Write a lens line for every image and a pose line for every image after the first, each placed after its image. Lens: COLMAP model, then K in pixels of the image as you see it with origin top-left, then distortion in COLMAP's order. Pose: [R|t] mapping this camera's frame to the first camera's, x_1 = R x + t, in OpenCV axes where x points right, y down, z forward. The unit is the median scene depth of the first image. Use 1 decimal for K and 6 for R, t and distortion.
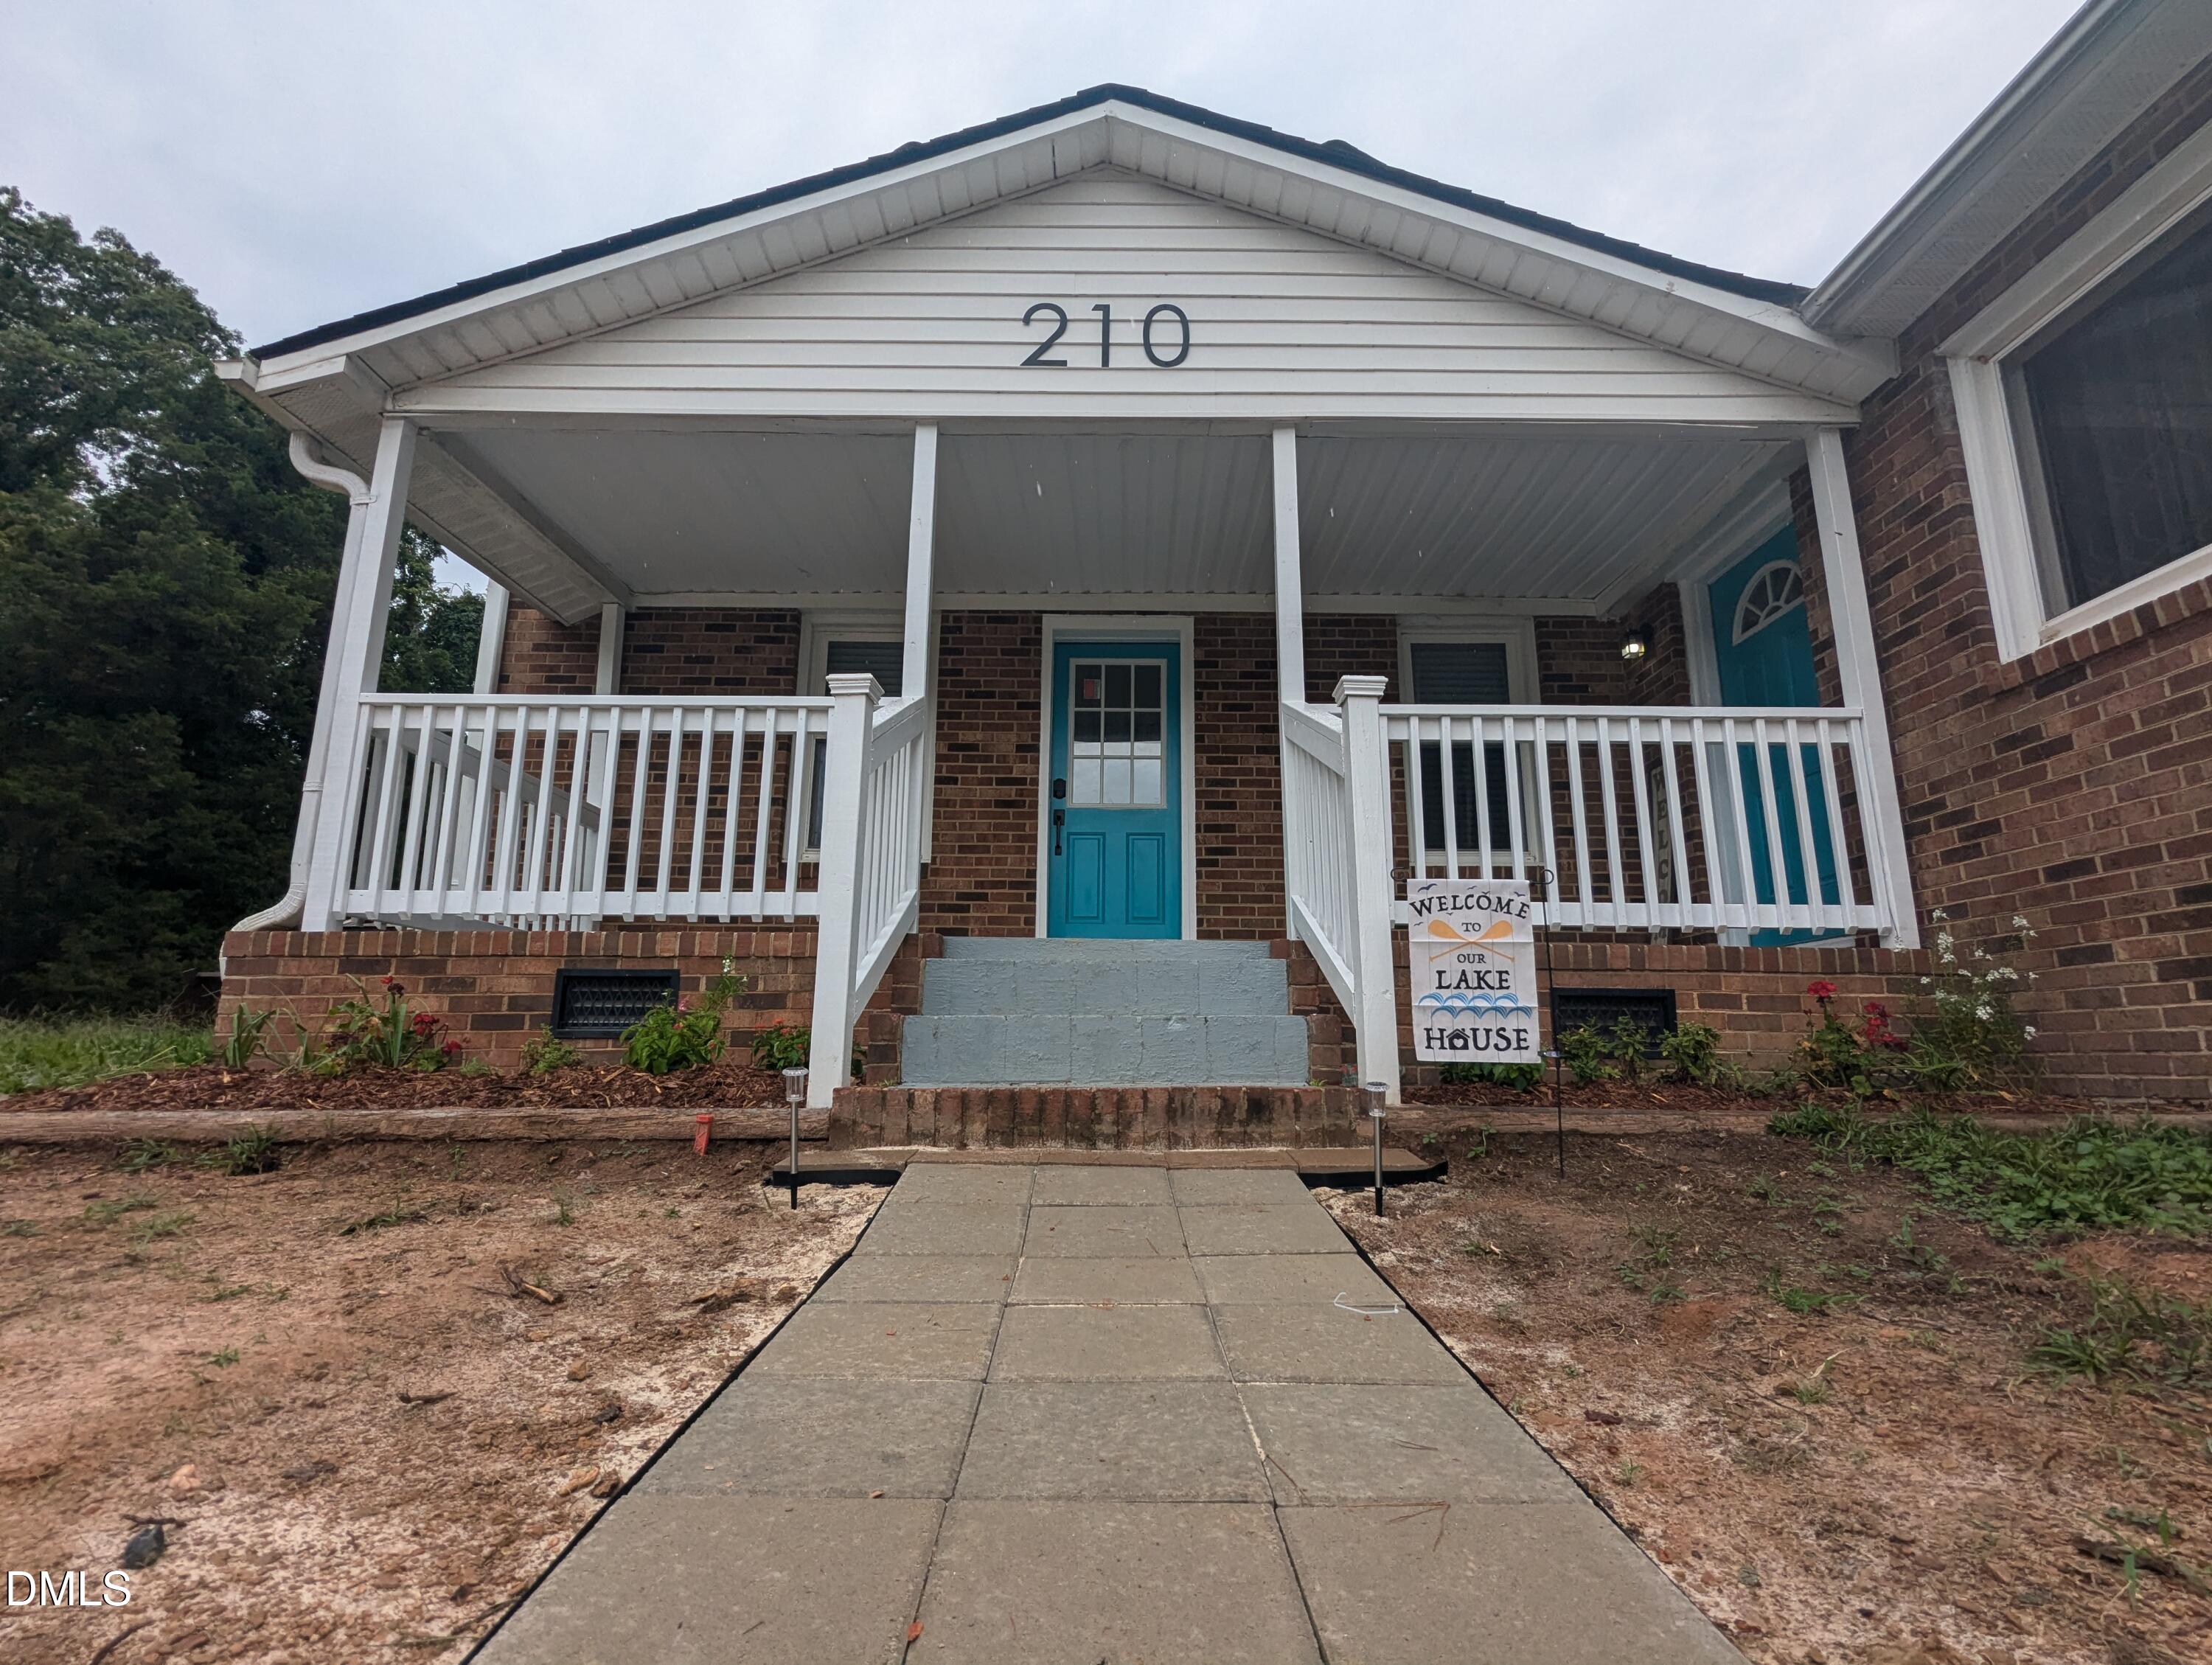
lens RADIAL K [[1047.4, 0, 1107.3], [0, 1047.4, 844.7], [0, 0, 1]] dist [0.001002, -0.000254]
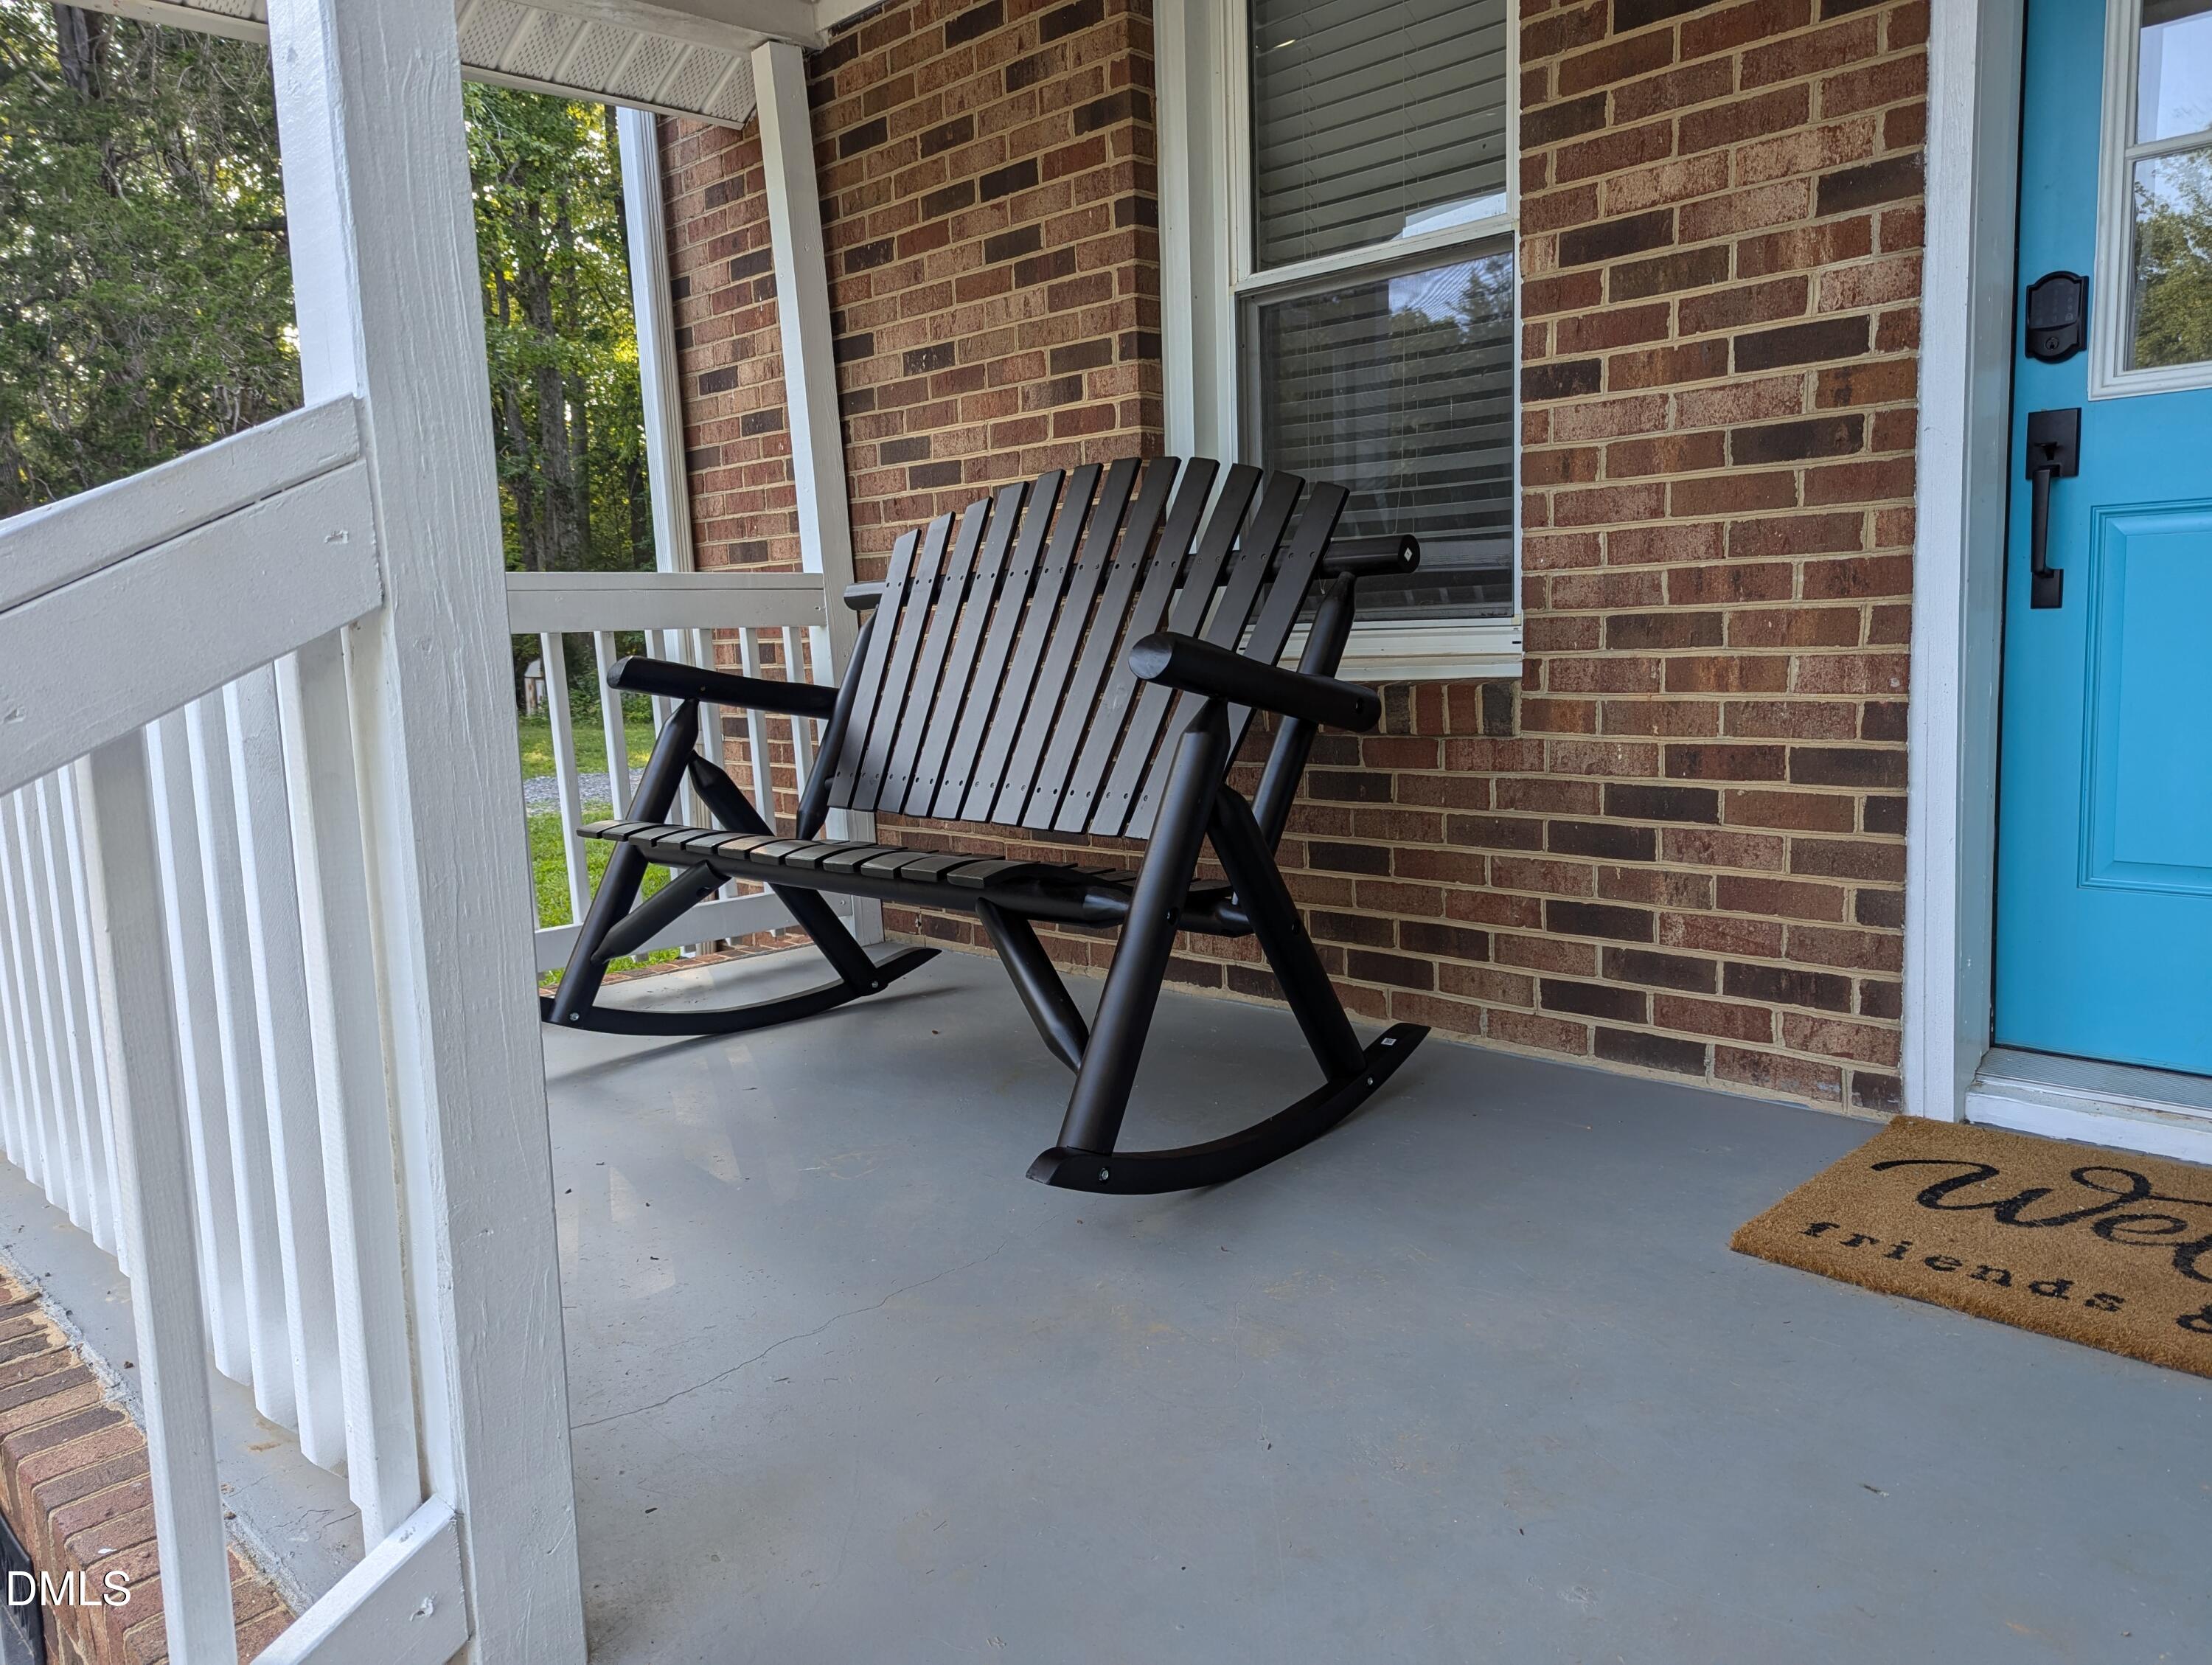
lens RADIAL K [[1564.4, 0, 1105.1], [0, 1564.4, 815.0], [0, 0, 1]] dist [0.052181, -0.033206]
pose [[0.709676, 0.049138, -0.702812, 0.083243], [0.178770, 0.952357, 0.247100, -0.105074], [0.681470, -0.301003, 0.667080, 0.829404]]
